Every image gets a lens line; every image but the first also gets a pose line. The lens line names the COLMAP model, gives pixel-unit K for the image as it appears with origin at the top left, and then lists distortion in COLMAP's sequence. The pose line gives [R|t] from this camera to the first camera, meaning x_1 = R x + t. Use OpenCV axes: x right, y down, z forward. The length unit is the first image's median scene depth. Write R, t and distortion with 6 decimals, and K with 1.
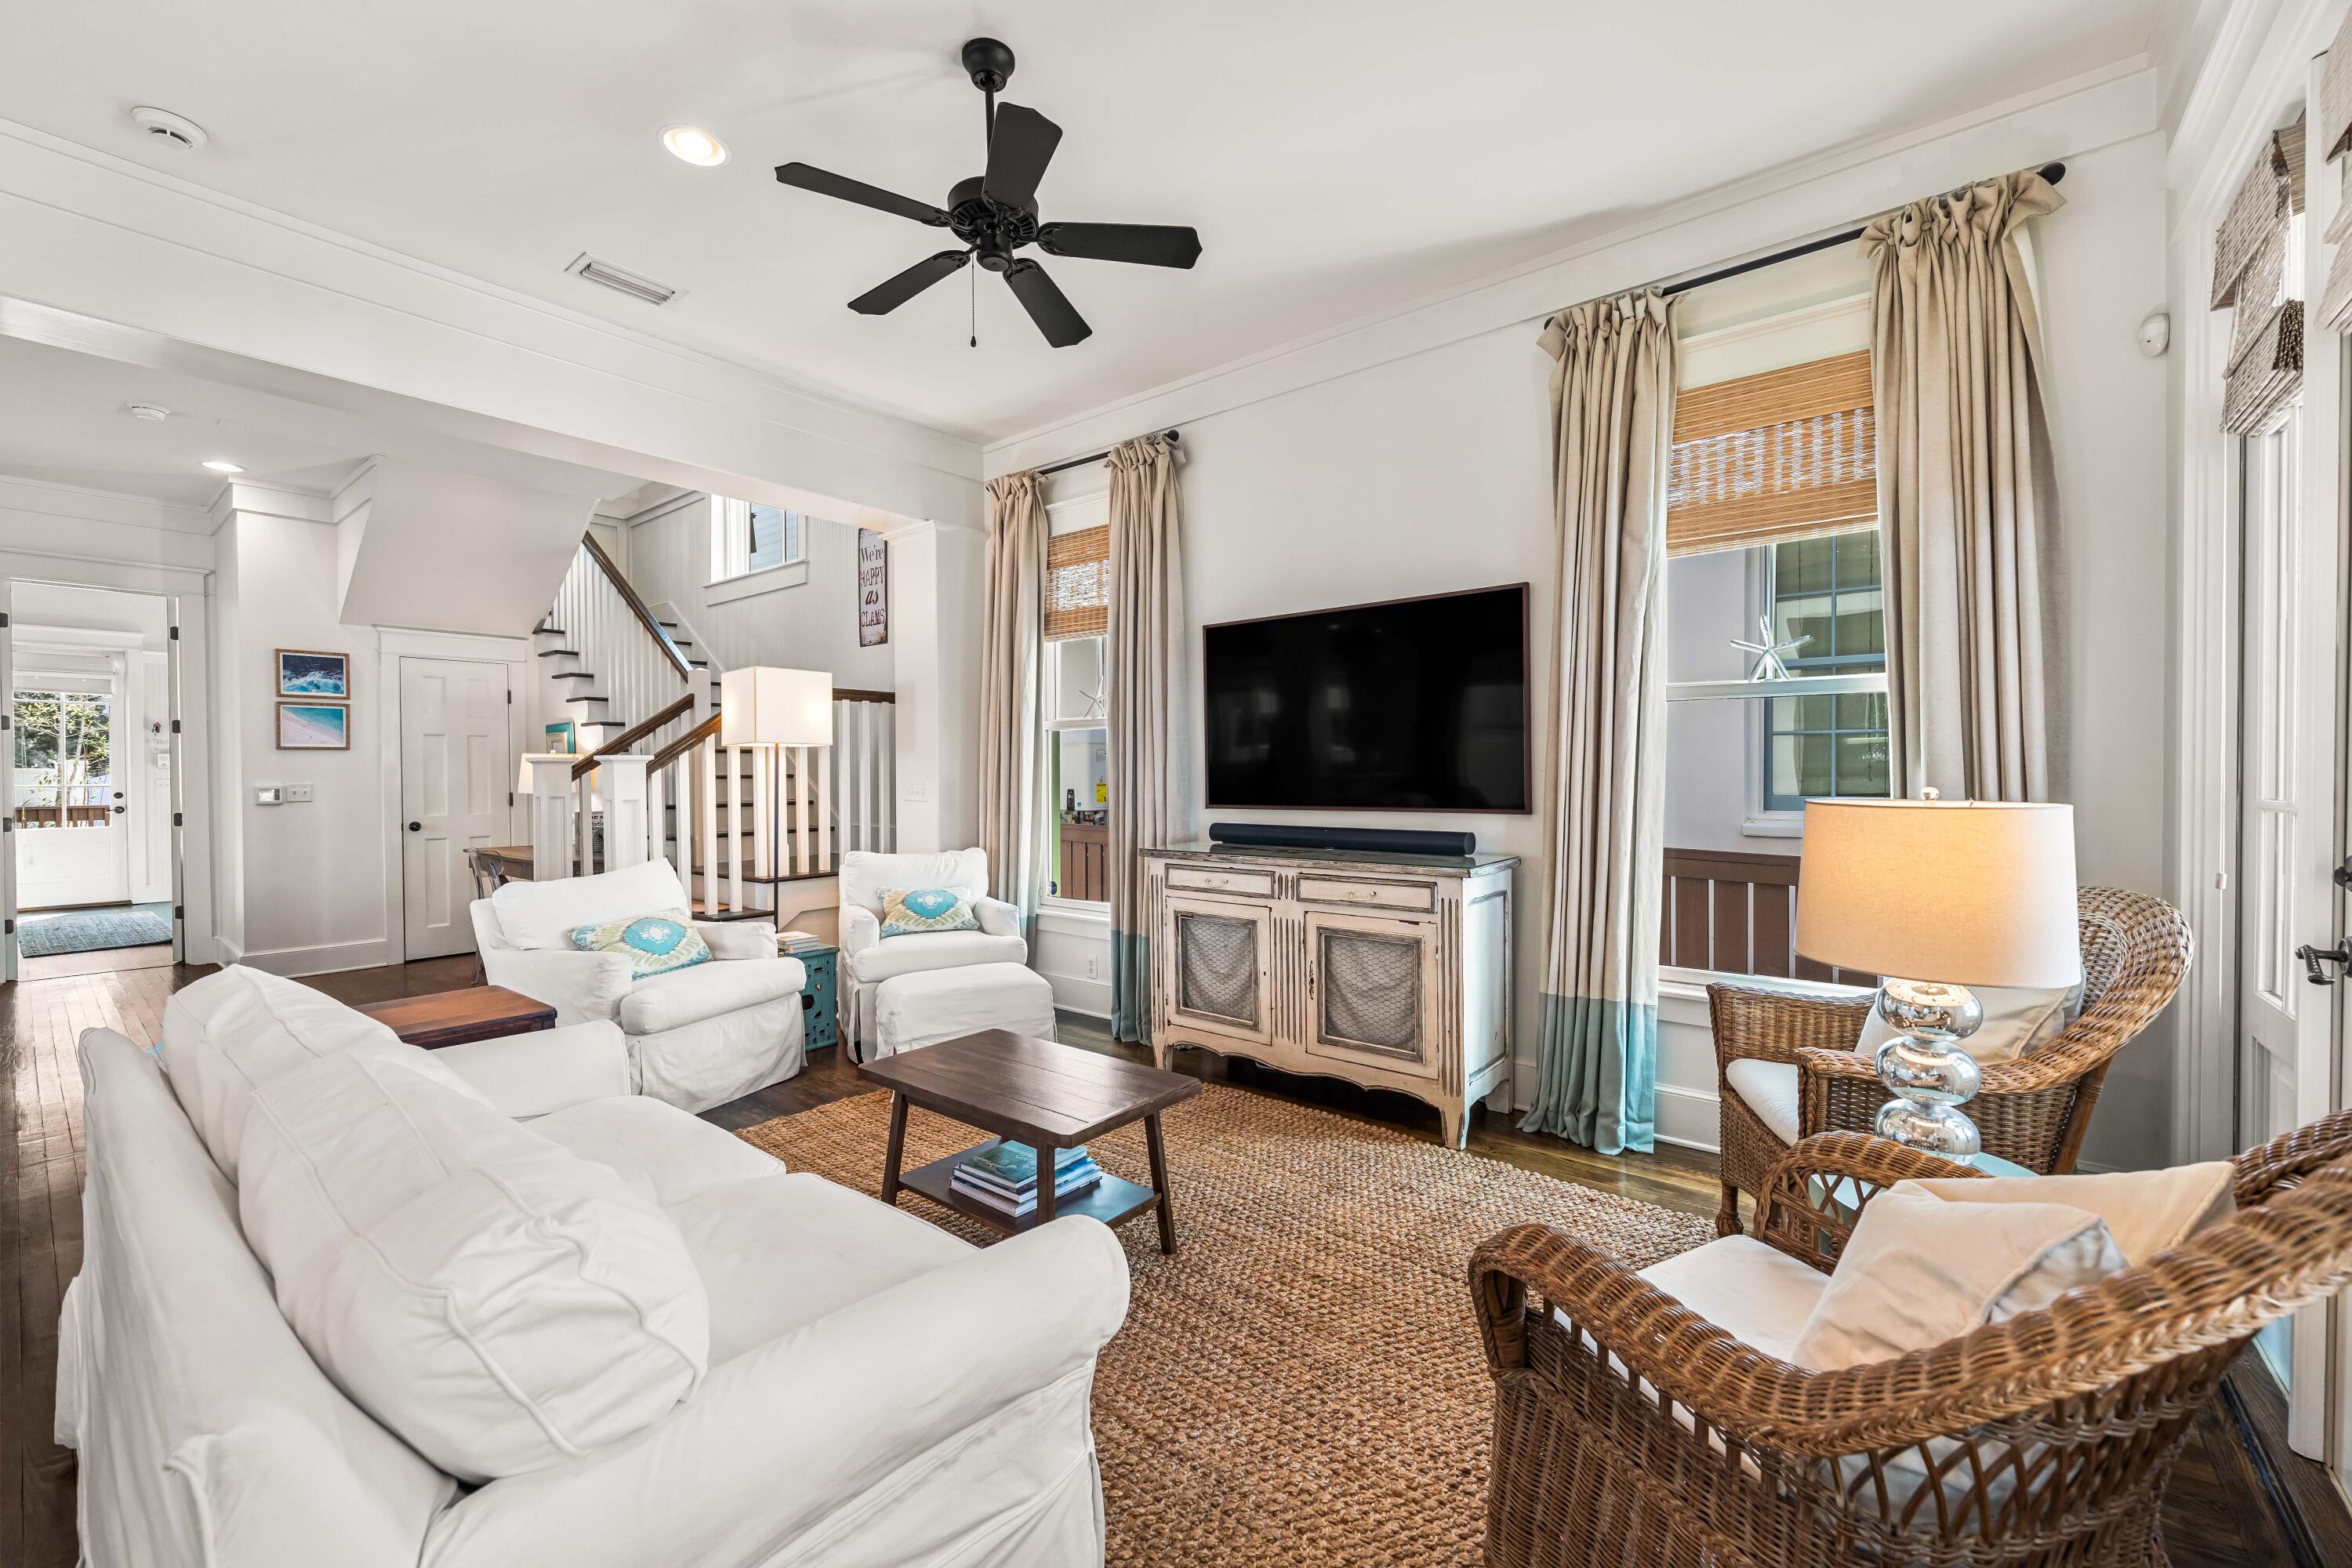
lens RADIAL K [[927.9, 0, 1172.9], [0, 927.9, 783.4], [0, 0, 1]] dist [-0.001616, 0.000080]
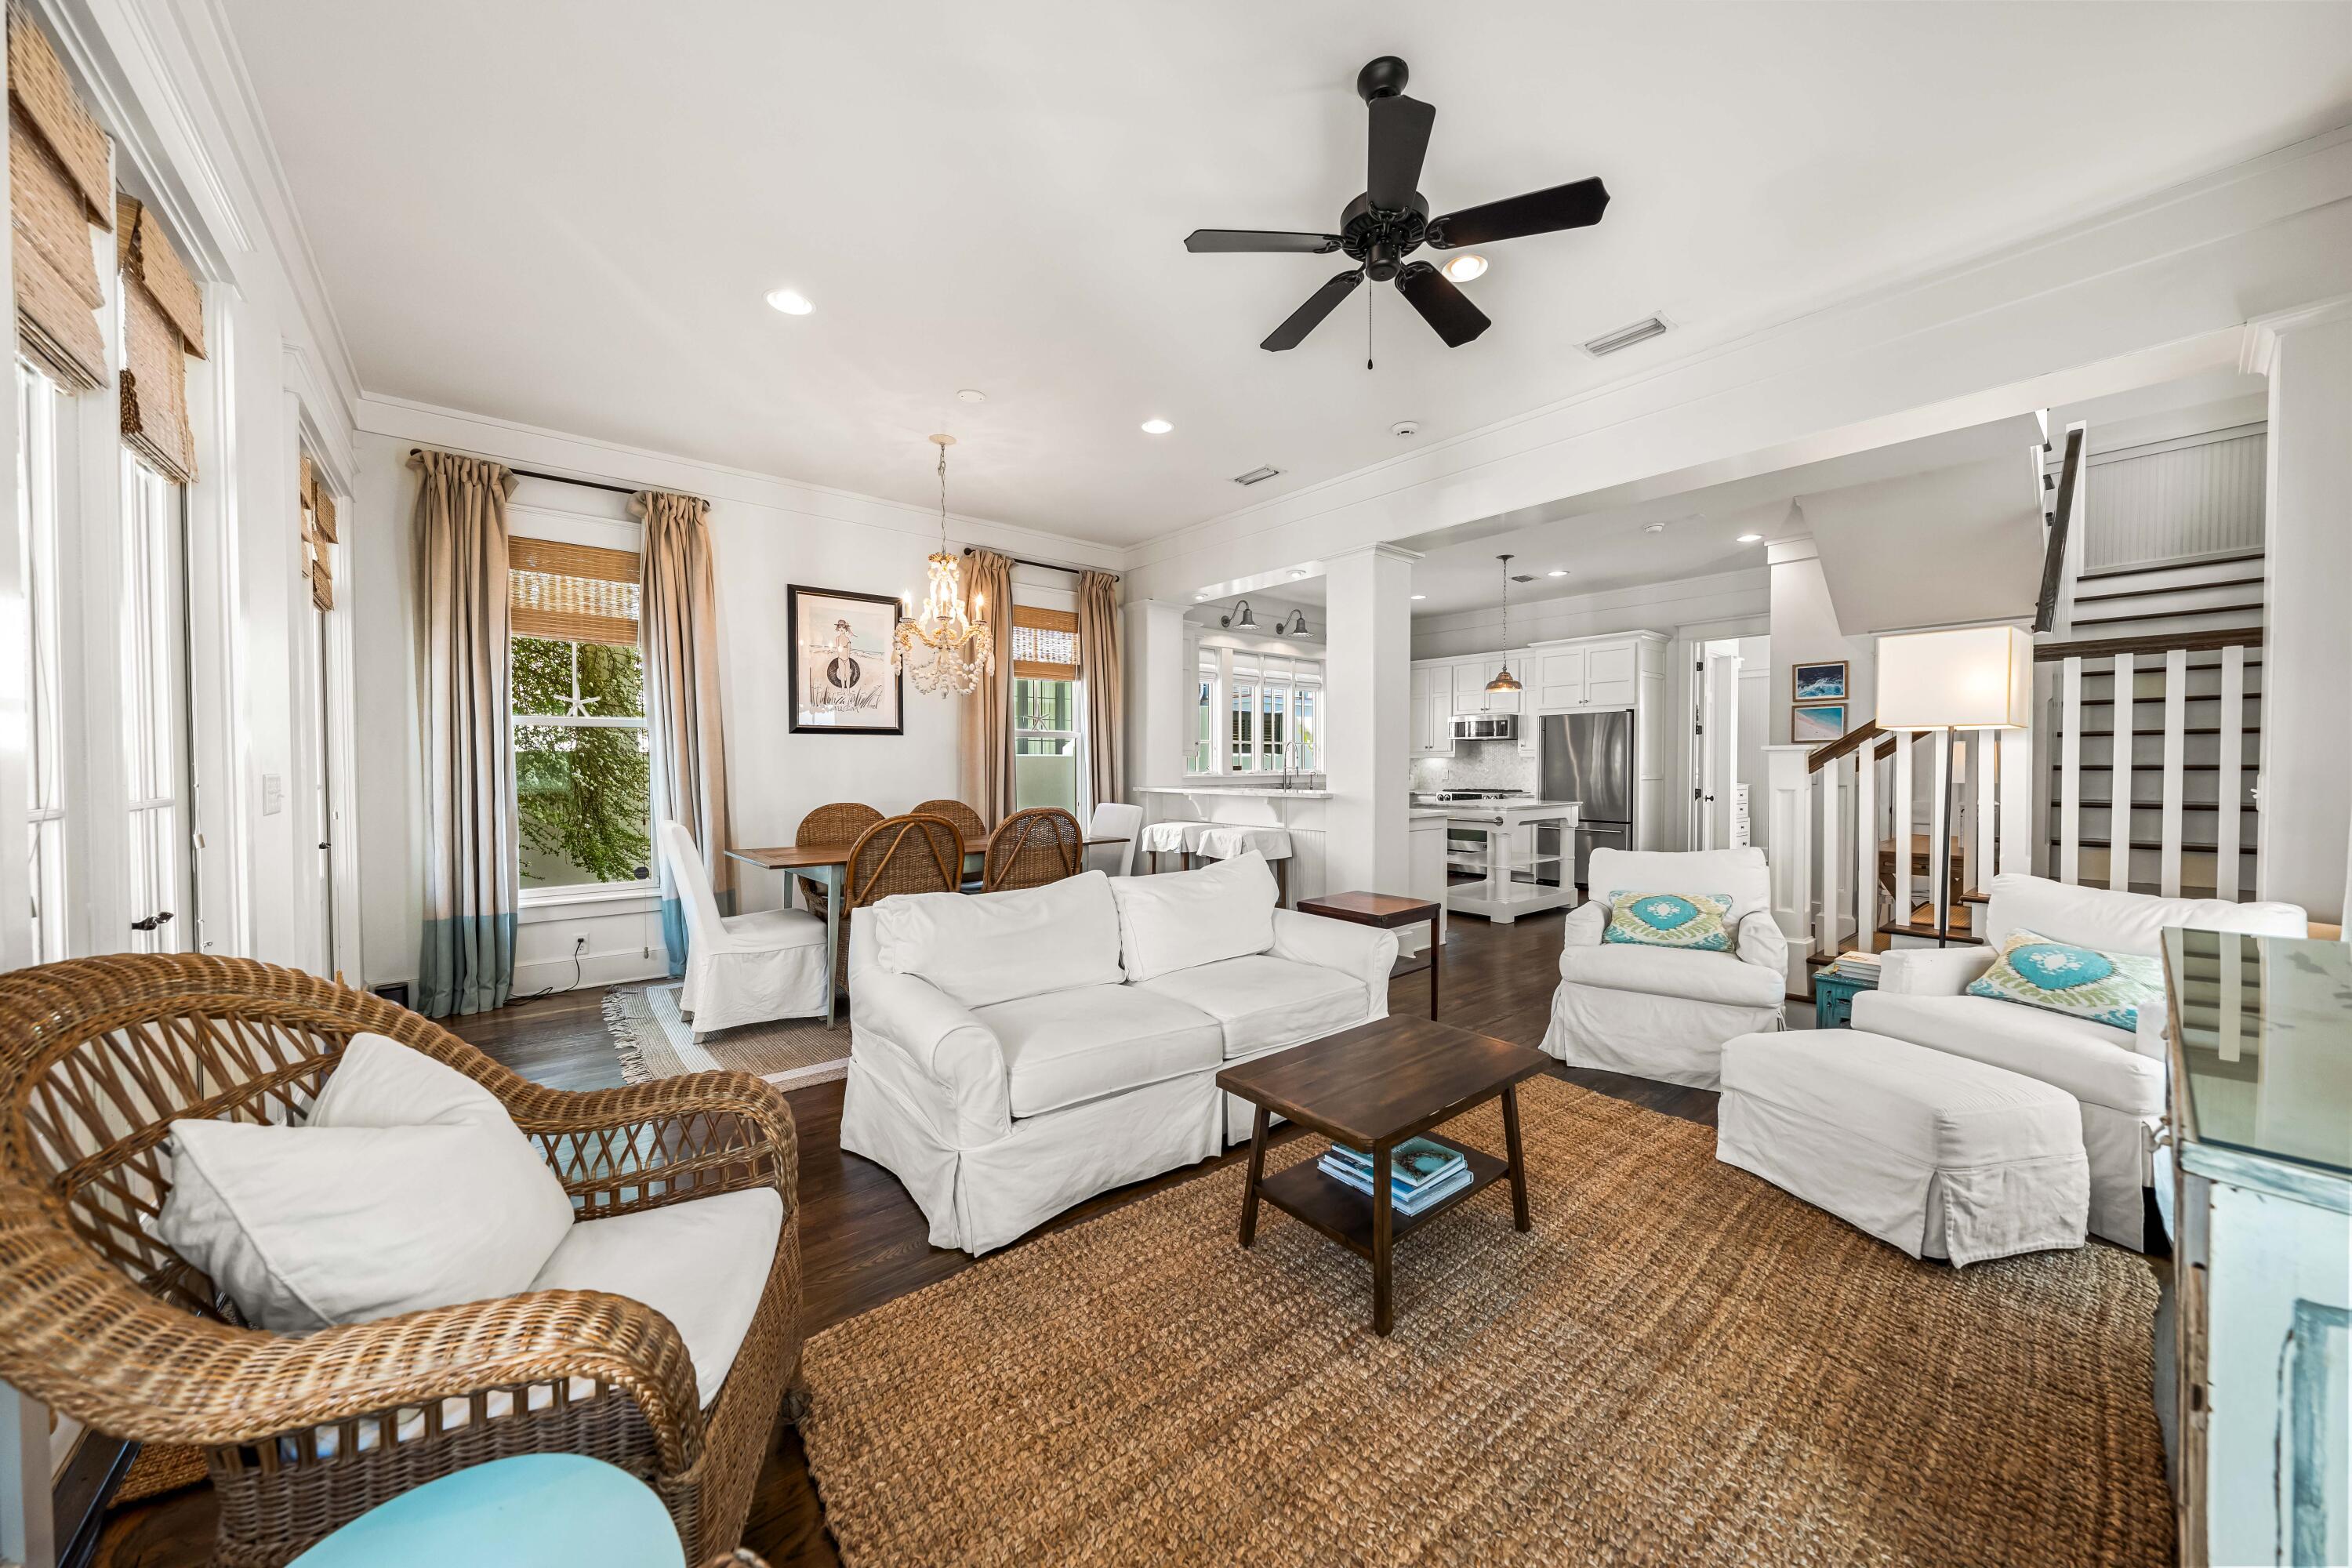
lens RADIAL K [[814.4, 0, 1184.5], [0, 814.4, 782.3], [0, 0, 1]] dist [-0.001814, -0.000120]
pose [[-0.205538, 0.028647, -0.978230, 0.495000], [-0.011061, 0.999440, 0.031593, -0.011992], [0.978587, 0.017314, -0.205106, 0.633911]]
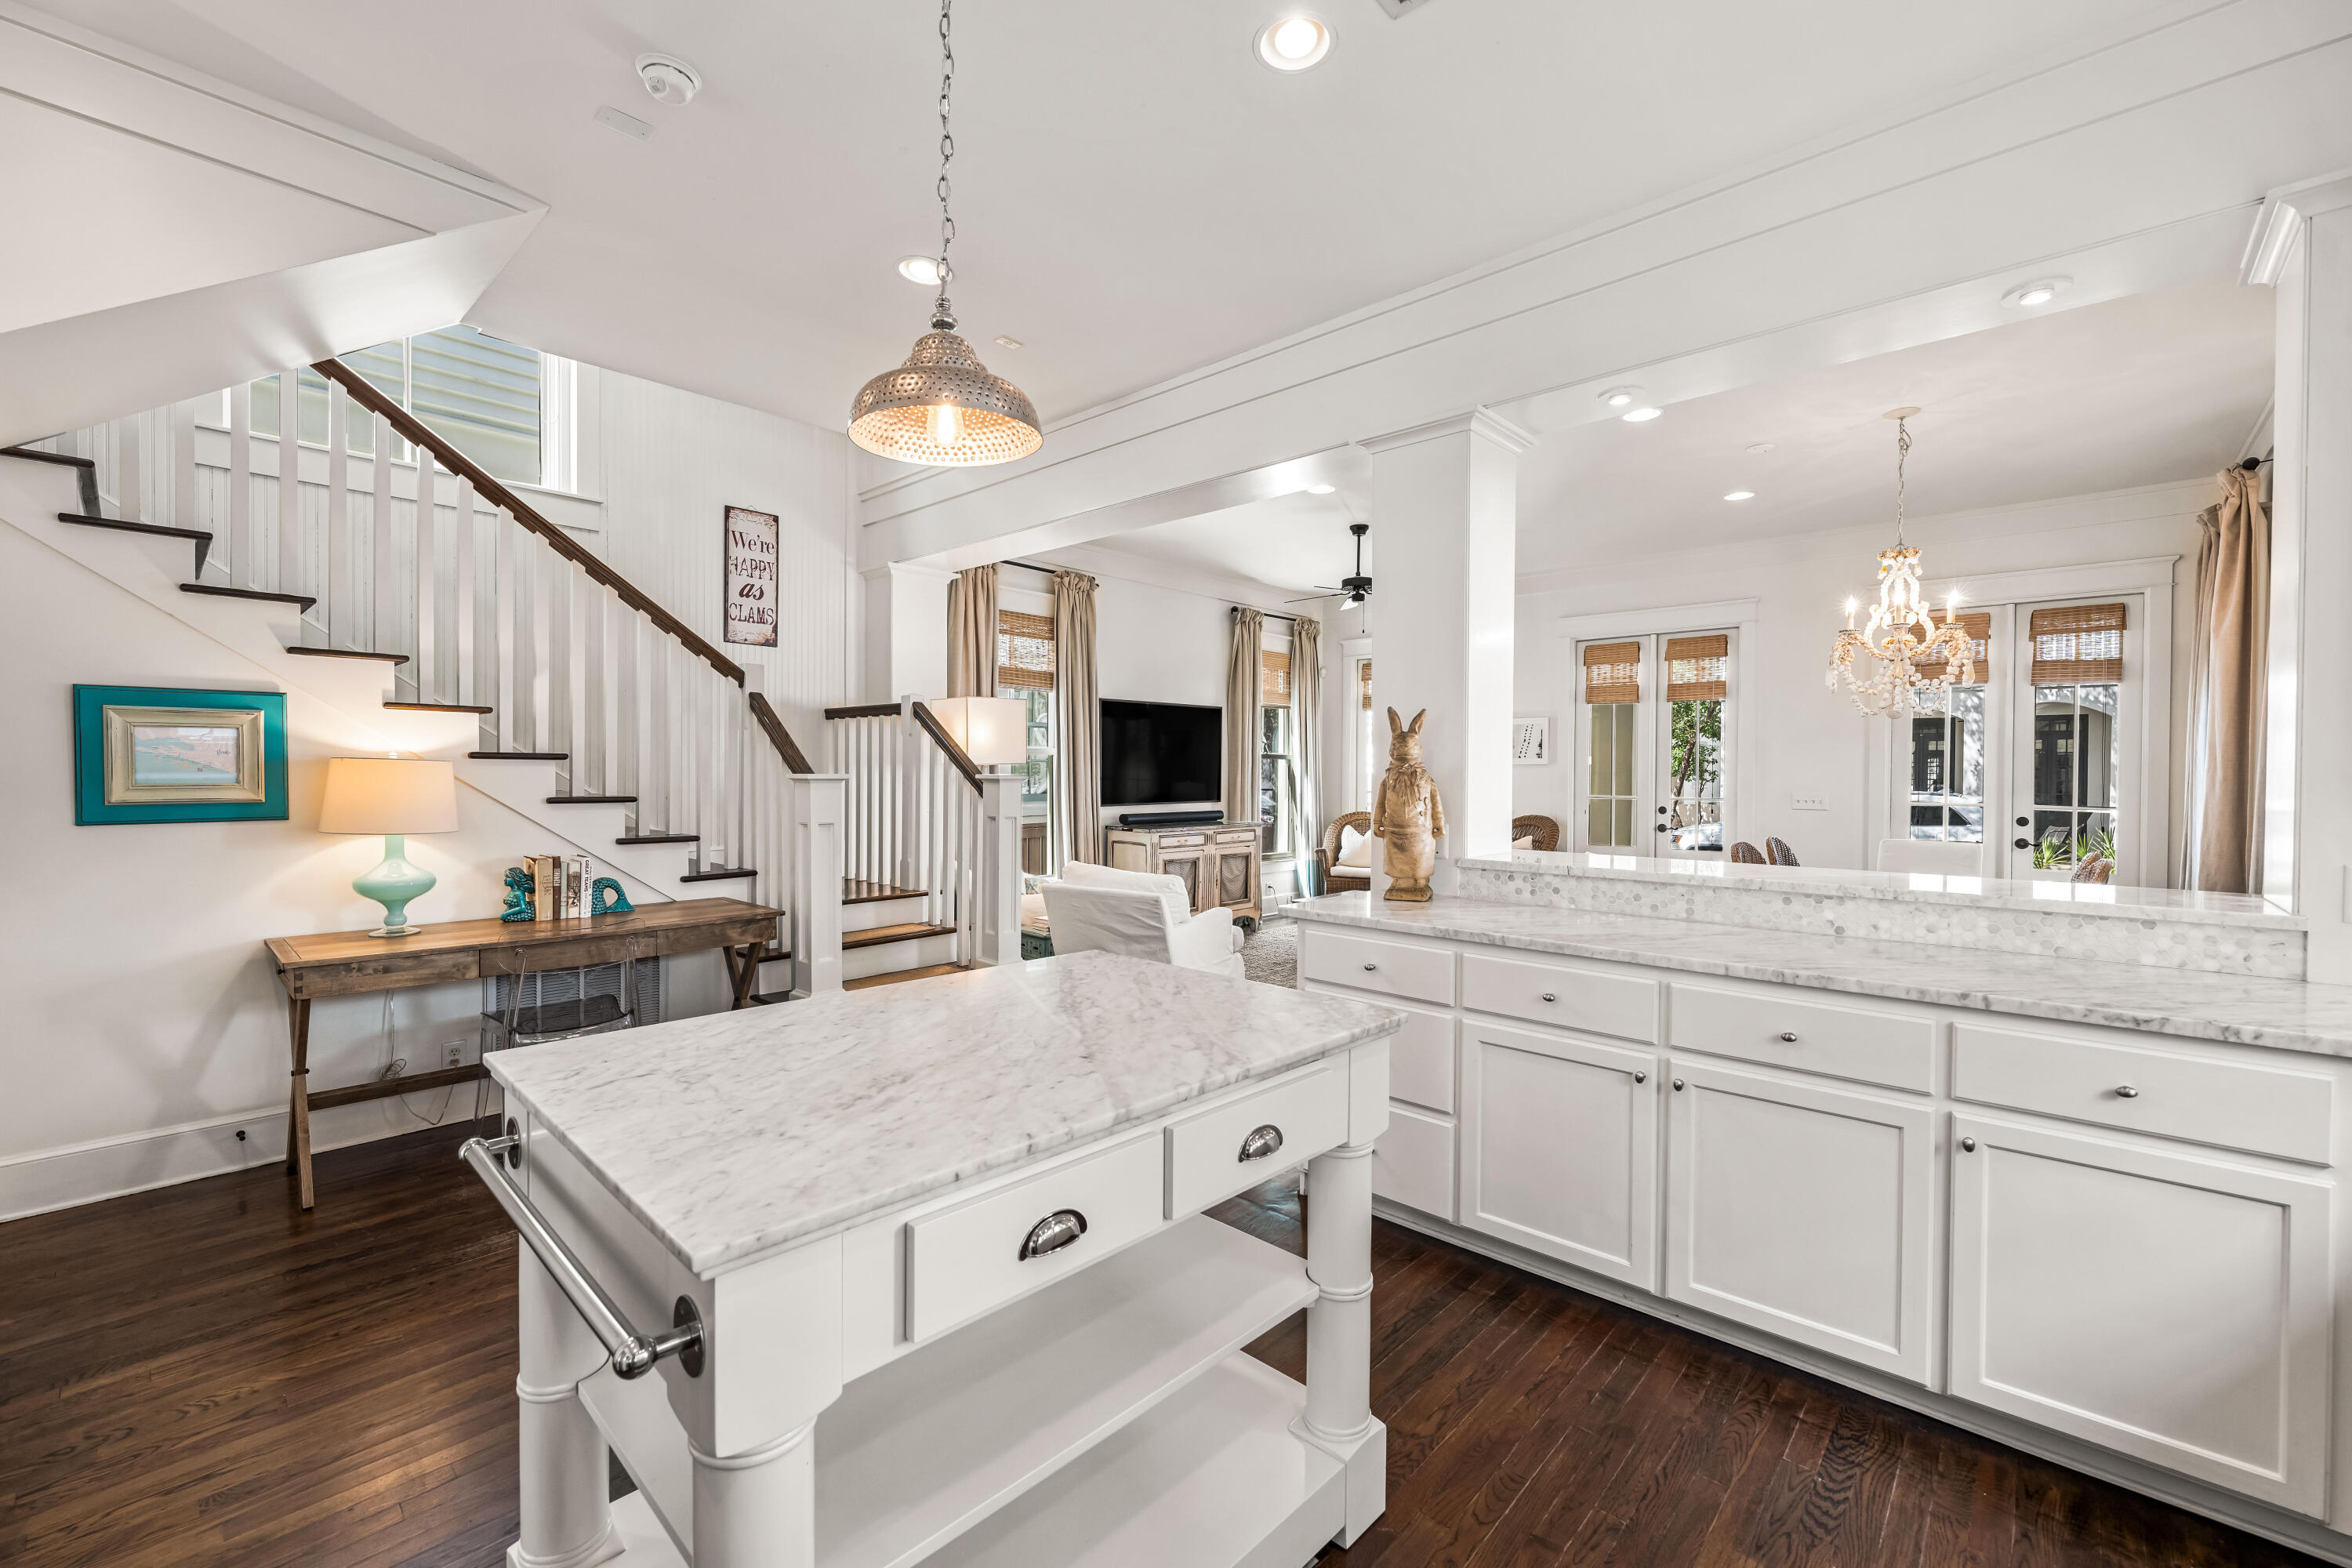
lens RADIAL K [[958.6, 0, 1174.6], [0, 958.6, 779.3], [0, 0, 1]] dist [0.001684, 0.000471]
pose [[0.086513, -0.001530, 0.996250, -1.960285], [0.006948, 0.999975, 0.000933, -0.027463], [-0.996226, 0.006842, 0.086522, 0.829871]]
